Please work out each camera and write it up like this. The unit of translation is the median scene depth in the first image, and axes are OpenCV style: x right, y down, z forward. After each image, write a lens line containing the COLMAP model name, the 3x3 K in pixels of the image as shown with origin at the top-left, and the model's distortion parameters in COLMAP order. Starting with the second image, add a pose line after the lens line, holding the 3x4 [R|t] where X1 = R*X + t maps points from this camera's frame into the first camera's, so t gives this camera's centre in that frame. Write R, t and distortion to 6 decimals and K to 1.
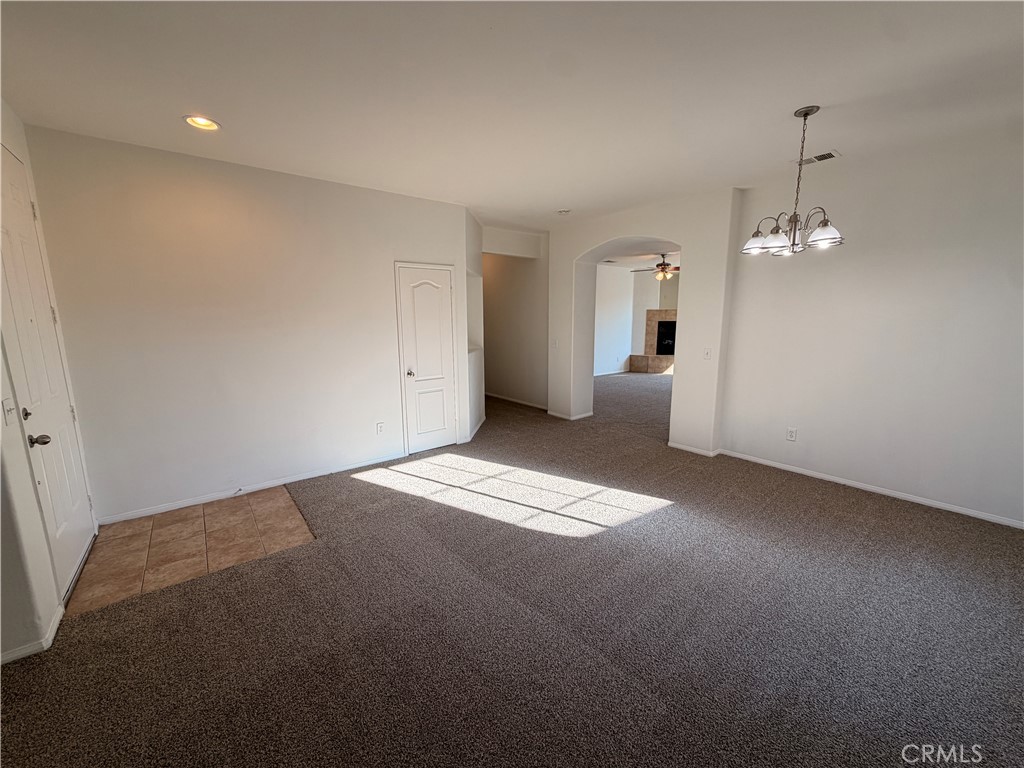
lens RADIAL K [[406.1, 0, 509.8], [0, 406.1, 387.7], [0, 0, 1]] dist [0.000451, 0.000039]
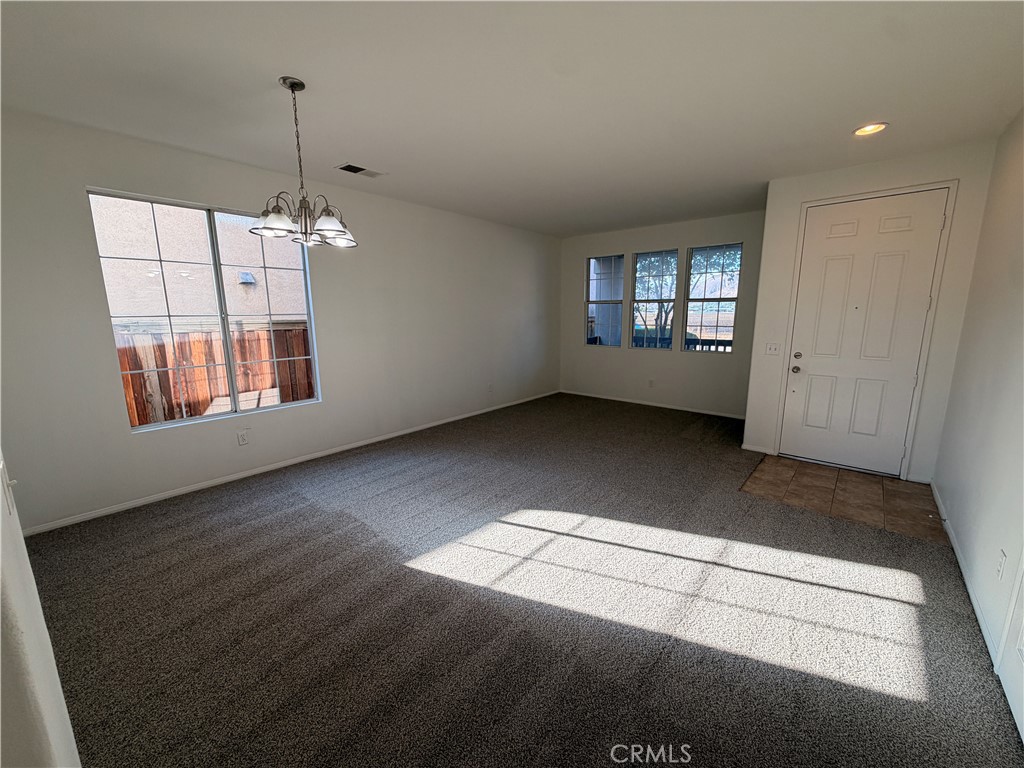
lens RADIAL K [[406.1, 0, 514.6], [0, 406.1, 386.9], [0, 0, 1]] dist [0.000451, 0.000039]
pose [[-0.986370, 0.045227, -0.158203, 0.338210], [-0.009690, 0.943847, 0.330241, -0.295373], [0.164255, 0.327273, -0.930544, 1.768563]]
